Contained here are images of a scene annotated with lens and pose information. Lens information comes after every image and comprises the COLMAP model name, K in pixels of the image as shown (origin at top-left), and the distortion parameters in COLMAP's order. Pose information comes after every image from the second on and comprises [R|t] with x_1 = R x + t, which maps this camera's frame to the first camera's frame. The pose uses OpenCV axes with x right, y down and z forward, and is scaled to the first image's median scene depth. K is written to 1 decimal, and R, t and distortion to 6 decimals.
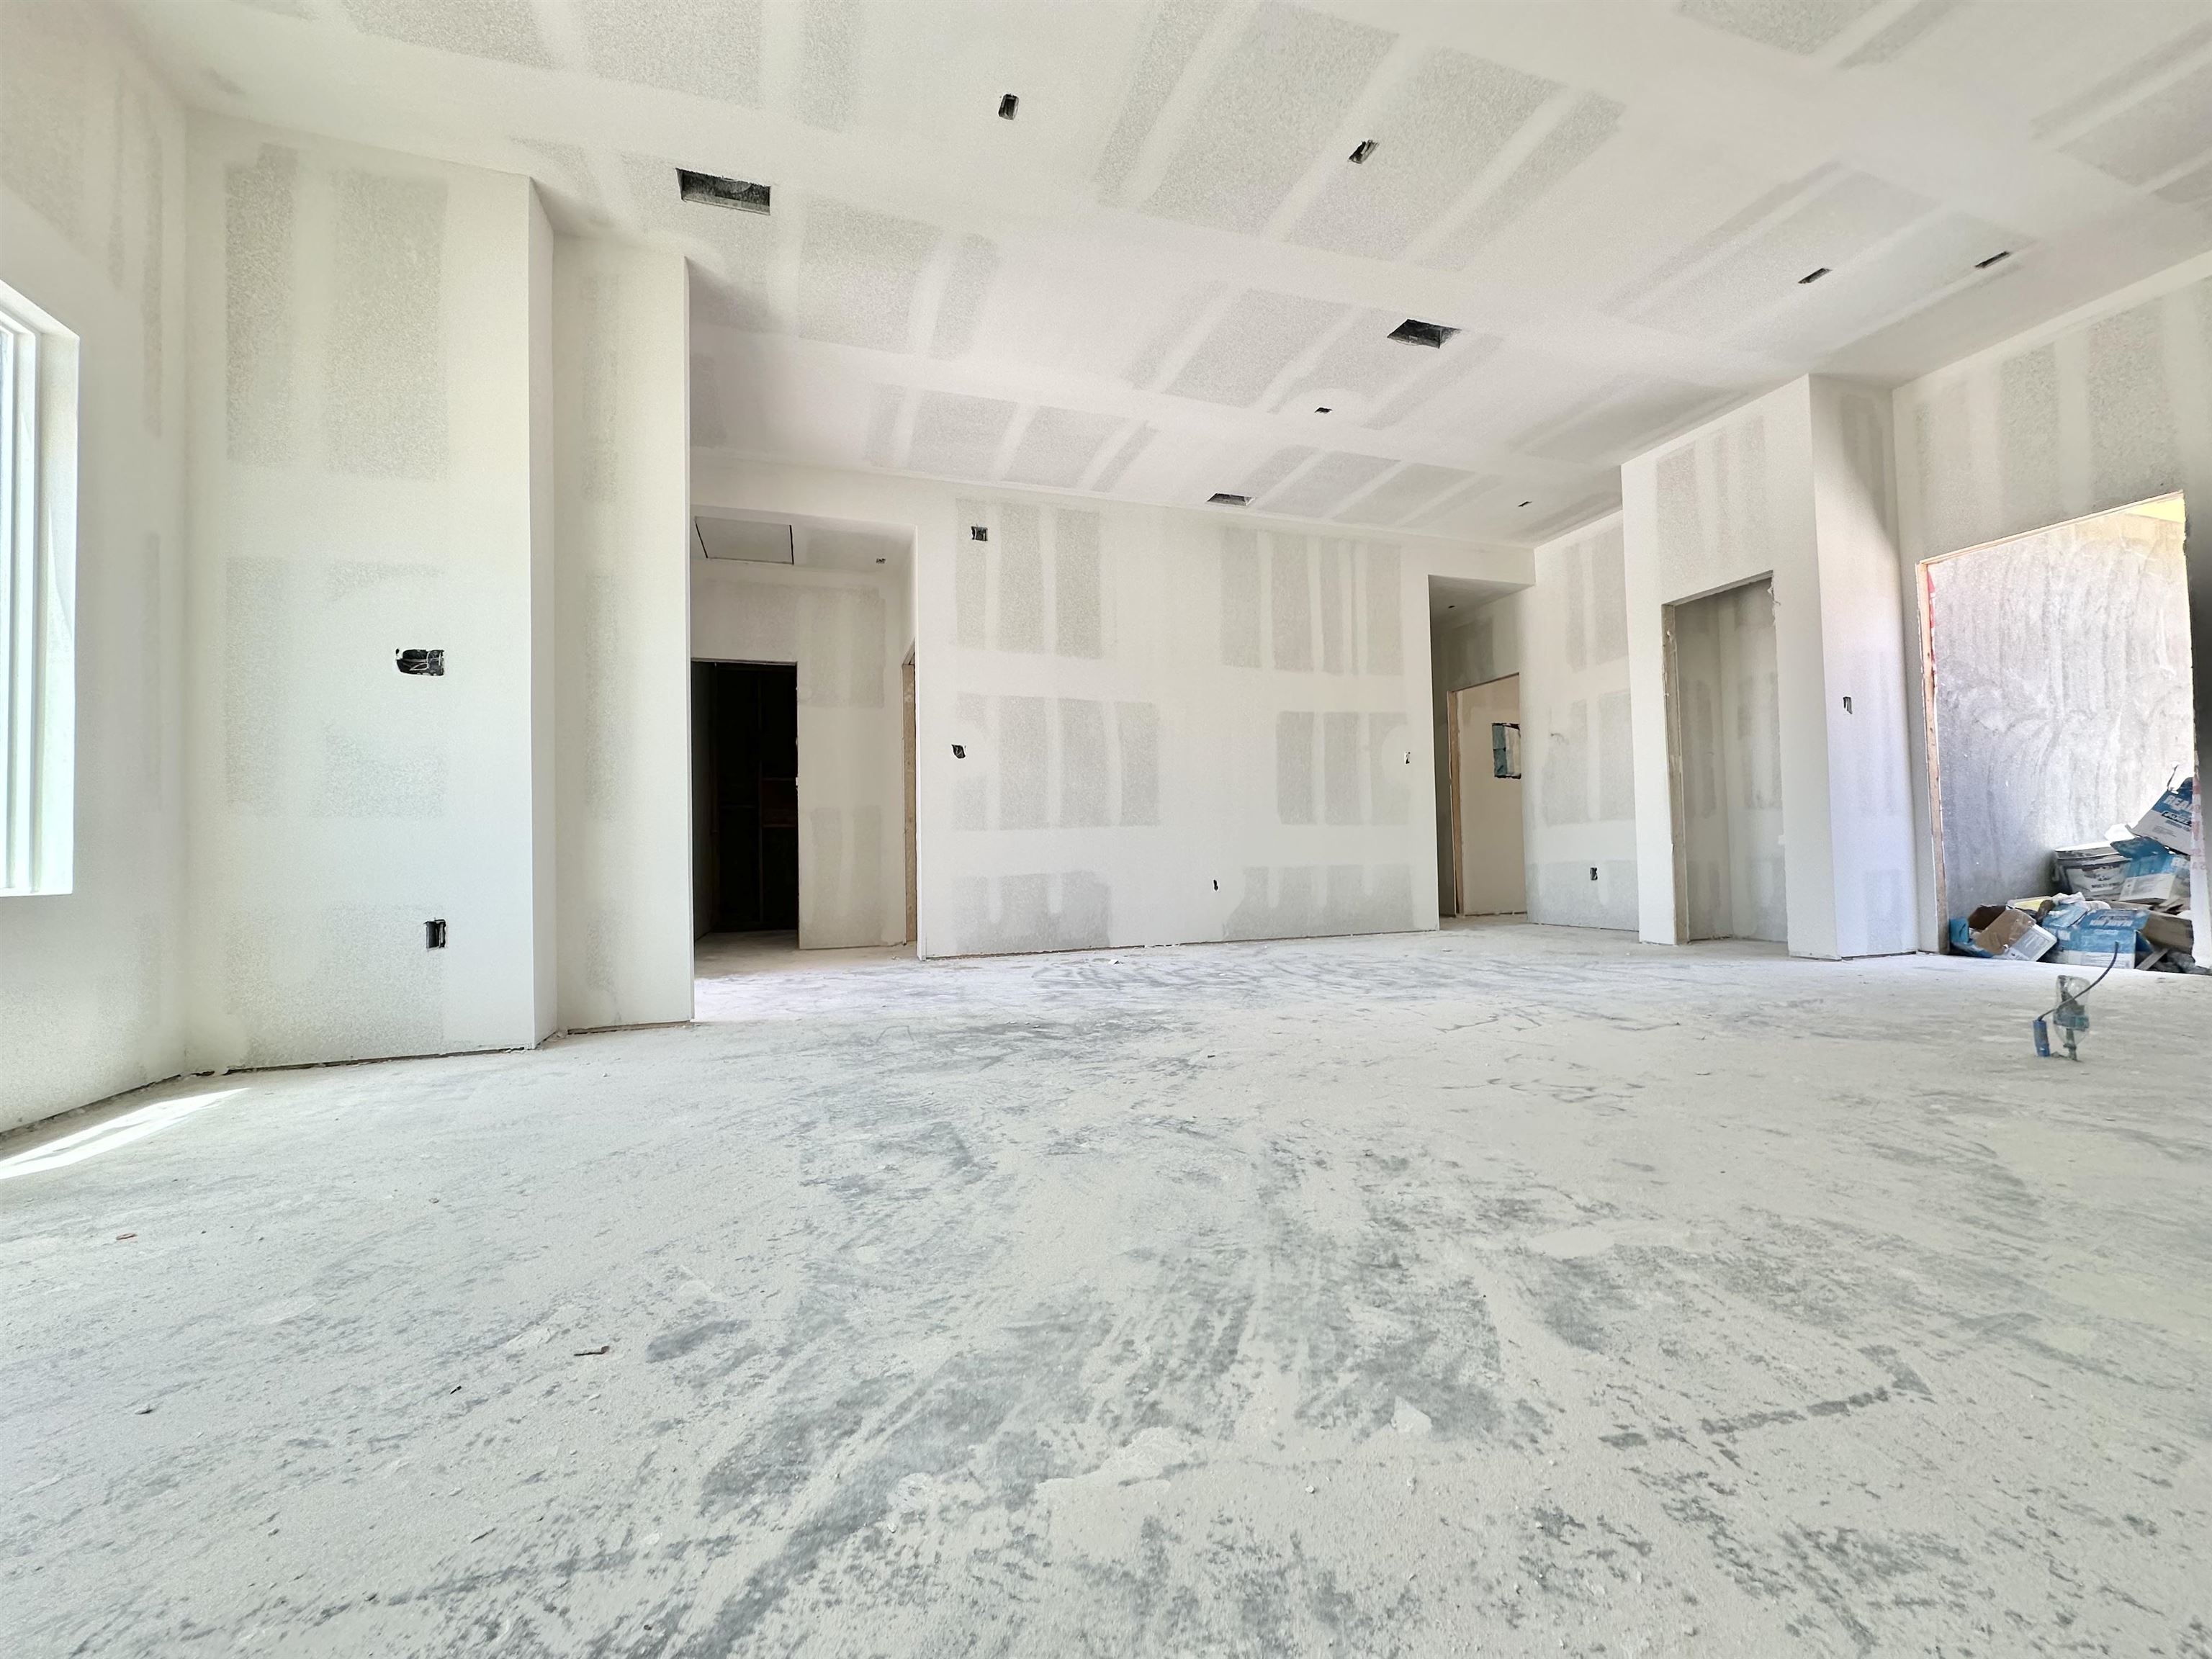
lens RADIAL K [[885.0, 0, 1103.2], [0, 885.0, 832.3], [0, 0, 1]] dist [-0.004600, 0.001604]
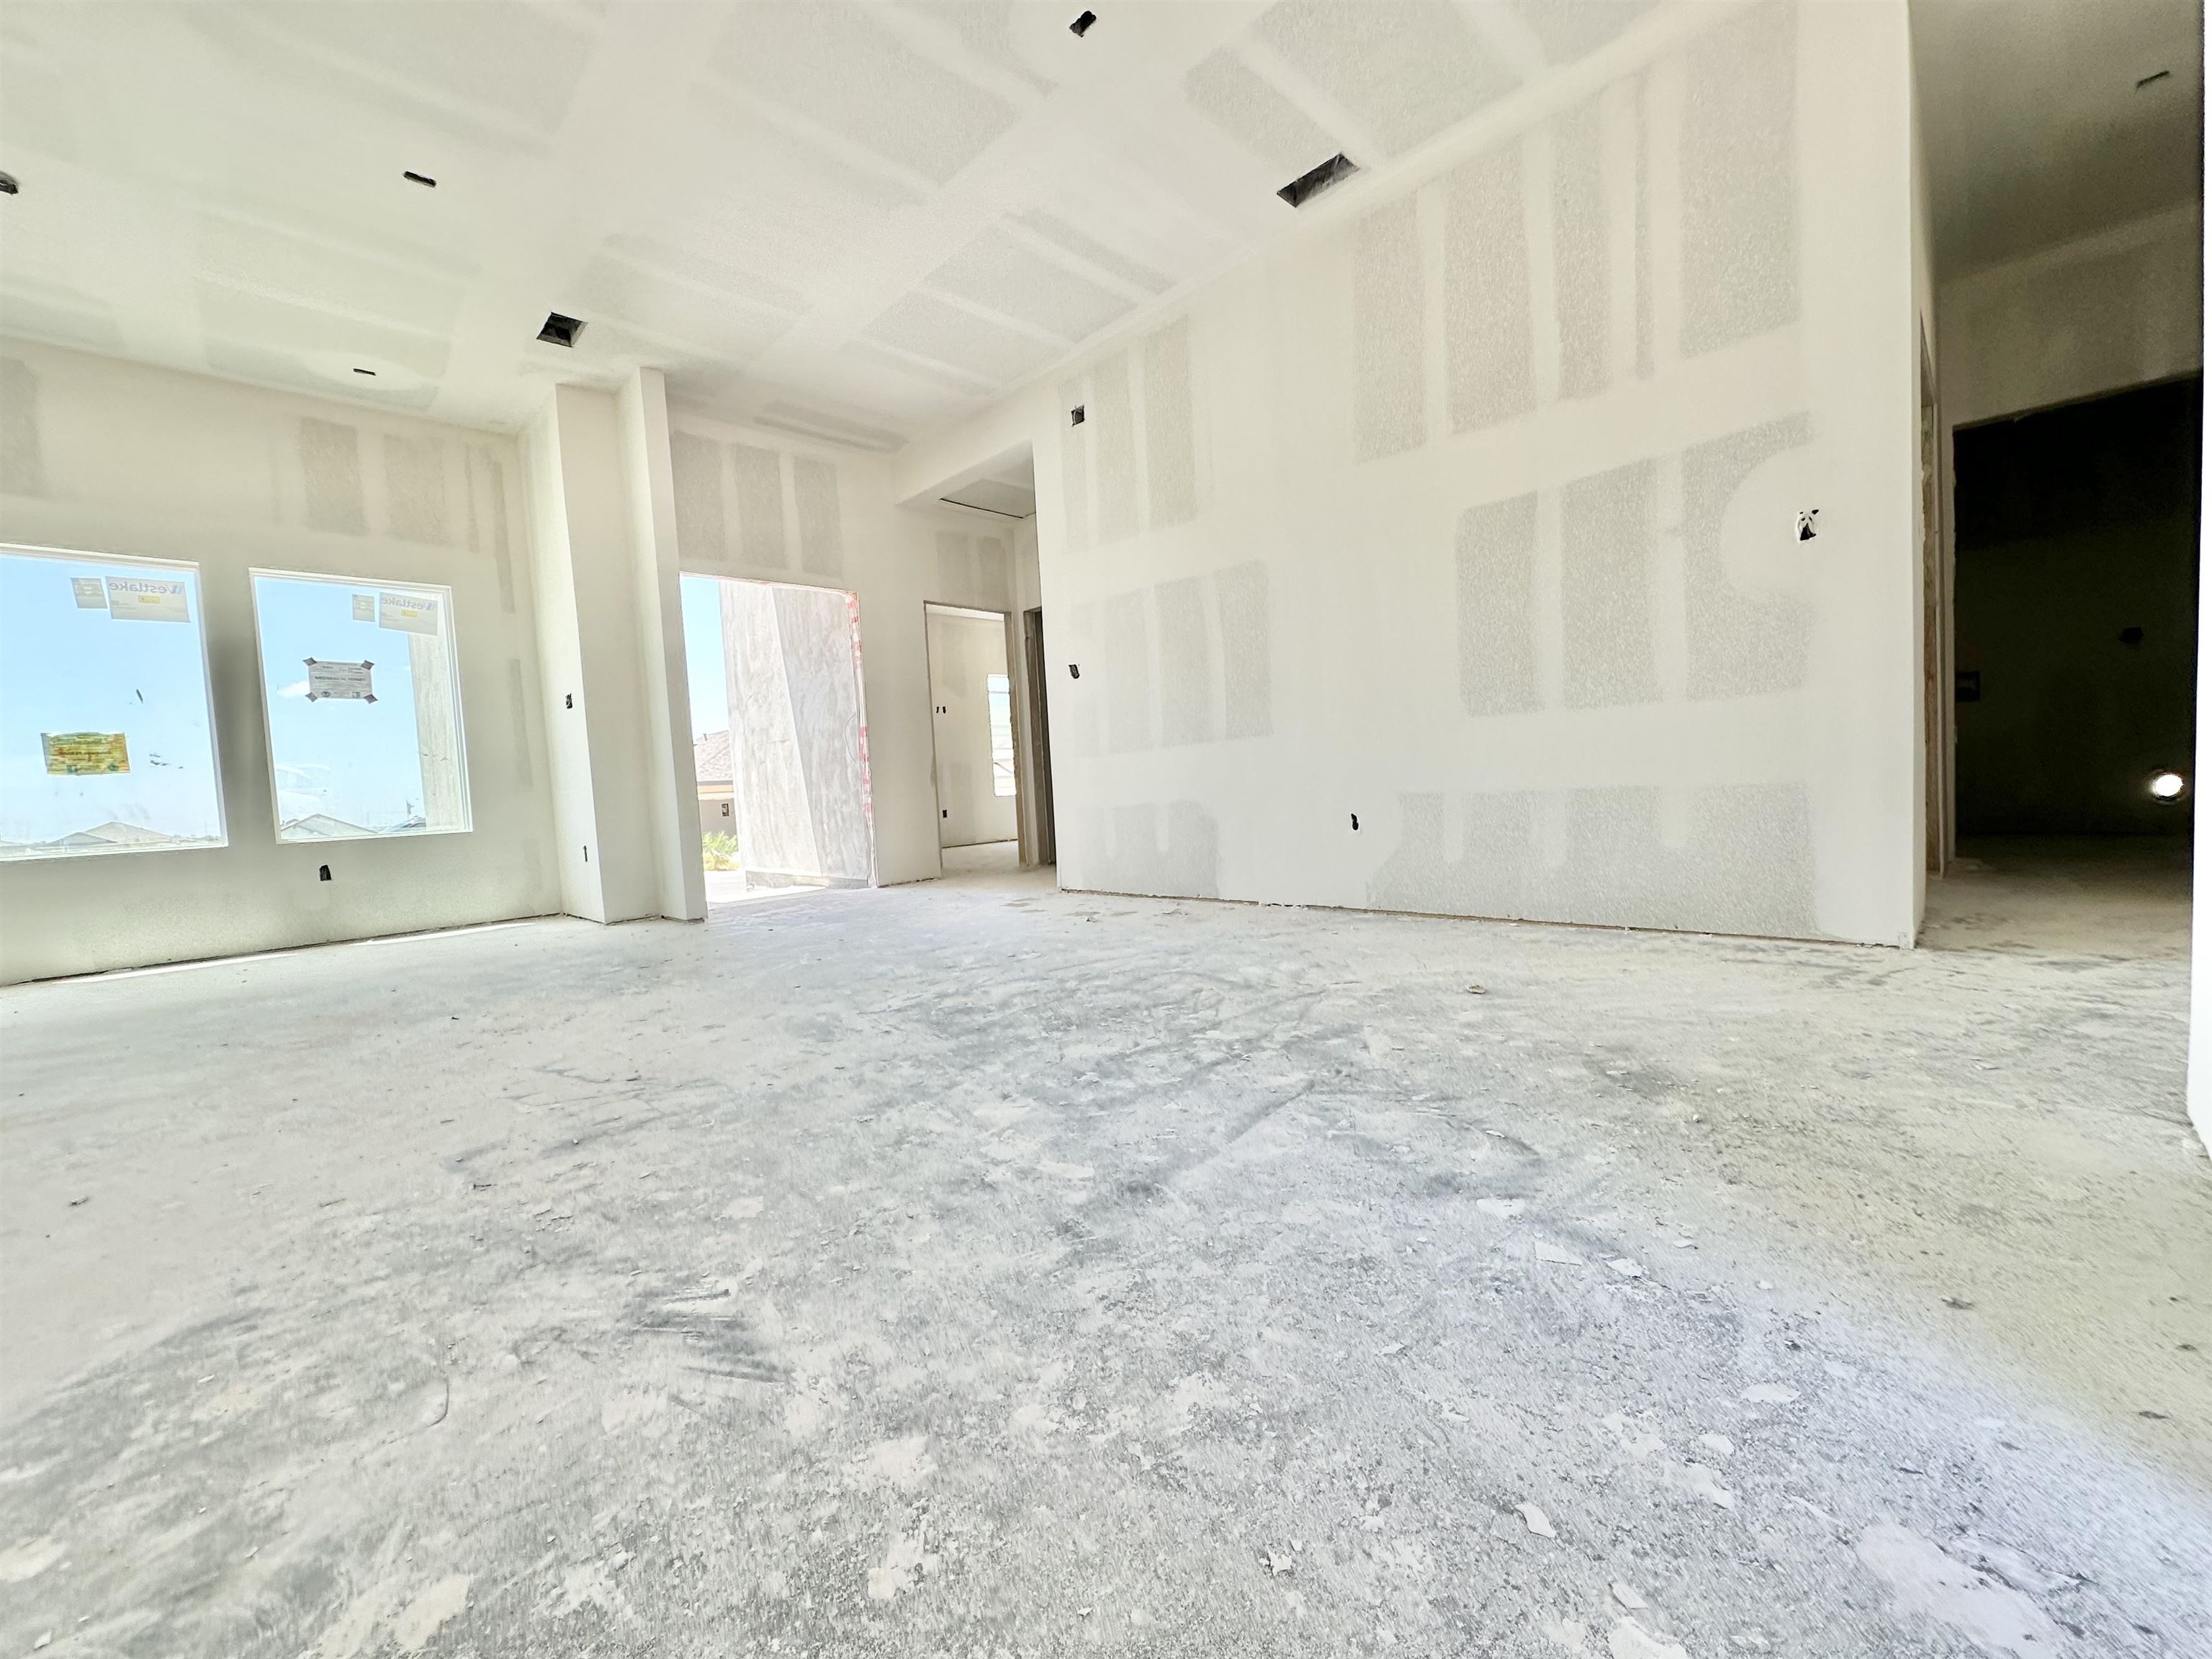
lens RADIAL K [[885.0, 0, 1102.8], [0, 885.0, 832.1], [0, 0, 1]] dist [-0.004600, 0.001604]
pose [[0.439078, 0.045645, -0.897289, 1.092166], [0.074701, 0.993396, 0.087088, -0.005231], [0.895338, -0.105267, 0.432769, 0.972858]]
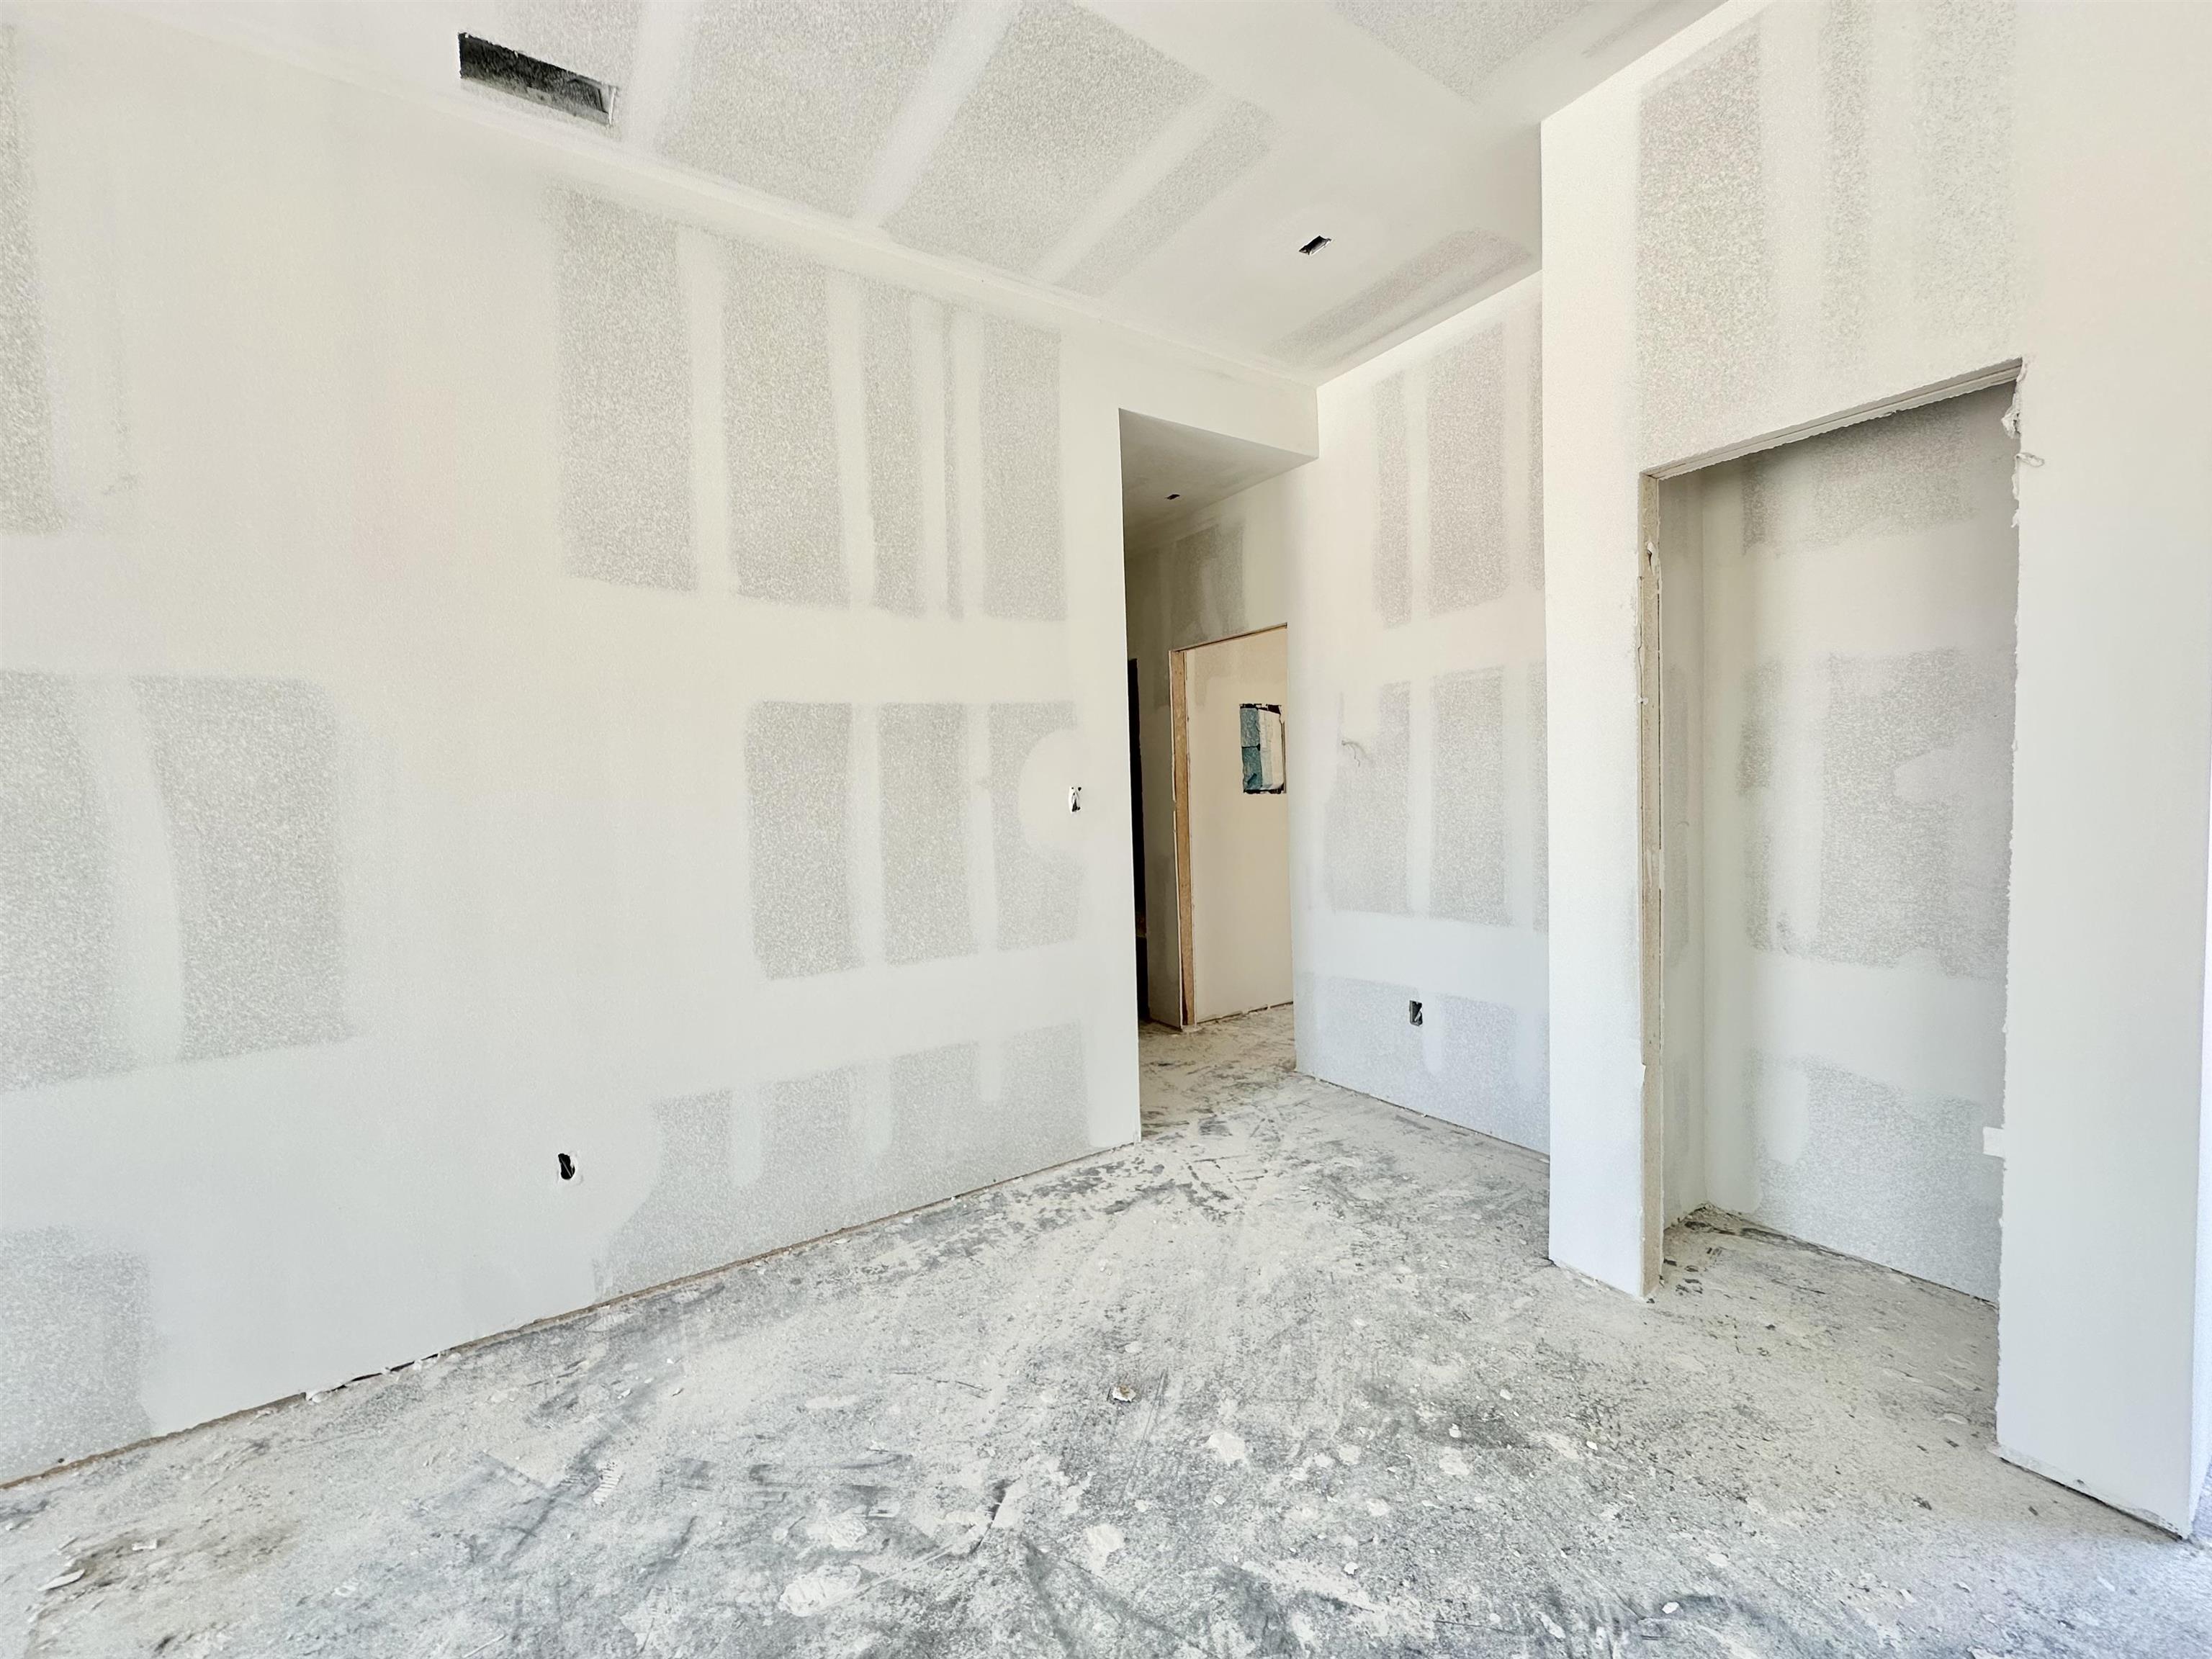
lens RADIAL K [[885.0, 0, 1105.4], [0, 885.0, 834.5], [0, 0, 1]] dist [-0.004600, 0.001604]
pose [[0.964487, -0.024816, 0.262961, 0.444300], [0.004763, 0.997049, 0.076622, -0.193249], [-0.264087, -0.072649, 0.961759, 1.022267]]
